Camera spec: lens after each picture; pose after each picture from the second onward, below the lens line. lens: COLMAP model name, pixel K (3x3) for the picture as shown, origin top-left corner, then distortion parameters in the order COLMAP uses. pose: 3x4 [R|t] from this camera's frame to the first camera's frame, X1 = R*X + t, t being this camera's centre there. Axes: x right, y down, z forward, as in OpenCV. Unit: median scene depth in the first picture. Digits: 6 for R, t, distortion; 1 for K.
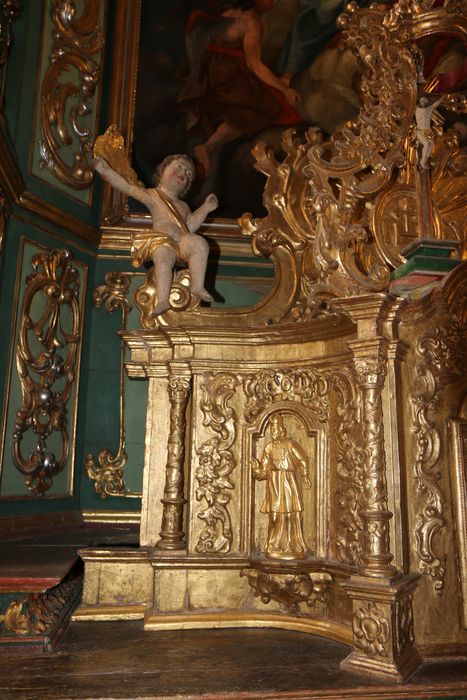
lens RADIAL K [[556.8, 0, 233.5], [0, 556.8, 350.0], [0, 0, 1]] dist [-0.095137, 0.113533]
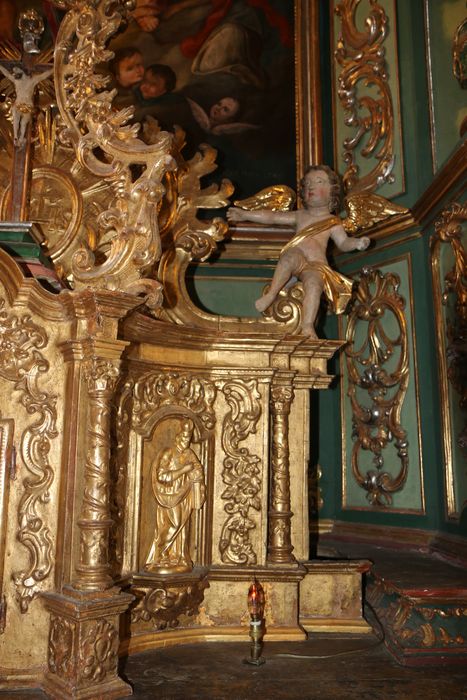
lens RADIAL K [[556.8, 0, 233.5], [0, 556.8, 350.0], [0, 0, 1]] dist [-0.095137, 0.113533]
pose [[0.995933, -0.015704, -0.088716, 0.598529], [0.015428, 0.999874, -0.003800, 0.016180], [0.088764, 0.002416, 0.996050, 0.091574]]
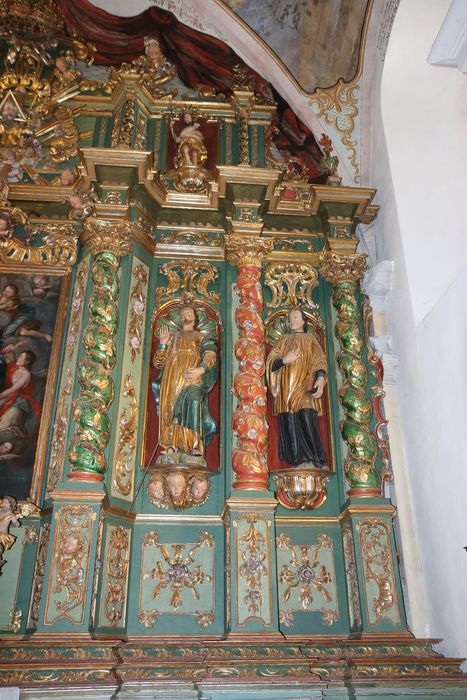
lens RADIAL K [[601.9, 0, 233.5], [0, 601.9, 350.0], [0, 0, 1]] dist [-0.099588, 0.198456]
pose [[0.999599, -0.023355, -0.016000, 1.611866], [0.018101, 0.961818, -0.273092, -0.132785], [0.021768, 0.272693, 0.961855, -1.589867]]
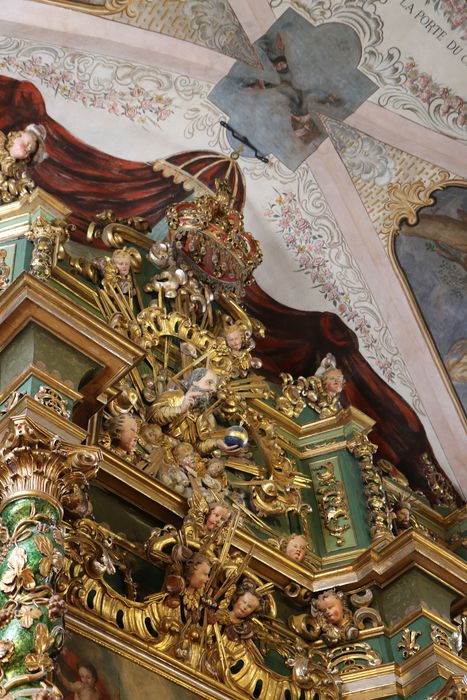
lens RADIAL K [[1130.7, 0, 234.2], [0, 1130.7, 352.1], [0, 0, 1]] dist [0.175518, 0.029420]
pose [[0.810319, 0.419861, 0.408779, -1.184839], [-0.030151, 0.726537, -0.686465, -0.114374], [-0.585213, 0.543930, 0.601386, -0.855390]]
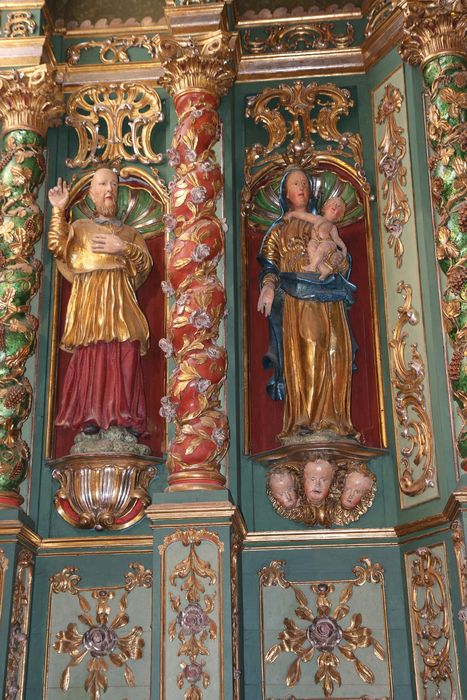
lens RADIAL K [[1042.0, 0, 233.5], [0, 1042.0, 350.0], [0, 0, 1]] dist [0.138734, 0.149397]
pose [[0.974044, -0.101473, -0.202340, -0.481086], [0.063941, 0.980829, -0.184081, -0.218454], [0.217141, 0.166365, 0.961859, -1.782749]]
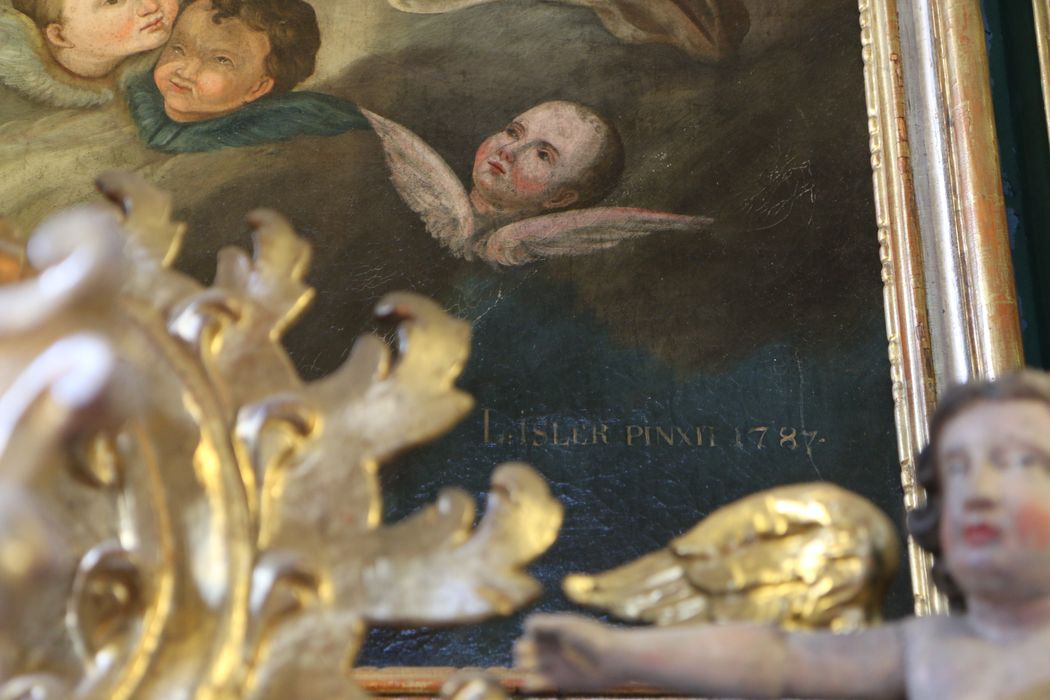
lens RADIAL K [[2244.4, 0, 525.0], [0, 2244.4, 350.0], [0, 0, 1]] dist [0.286971, 0.078305]
pose [[0.987778, -0.083635, -0.131530, 0.606631], [0.033201, 0.937385, -0.346710, -0.050031], [0.152292, 0.338106, 0.928704, 0.302620]]
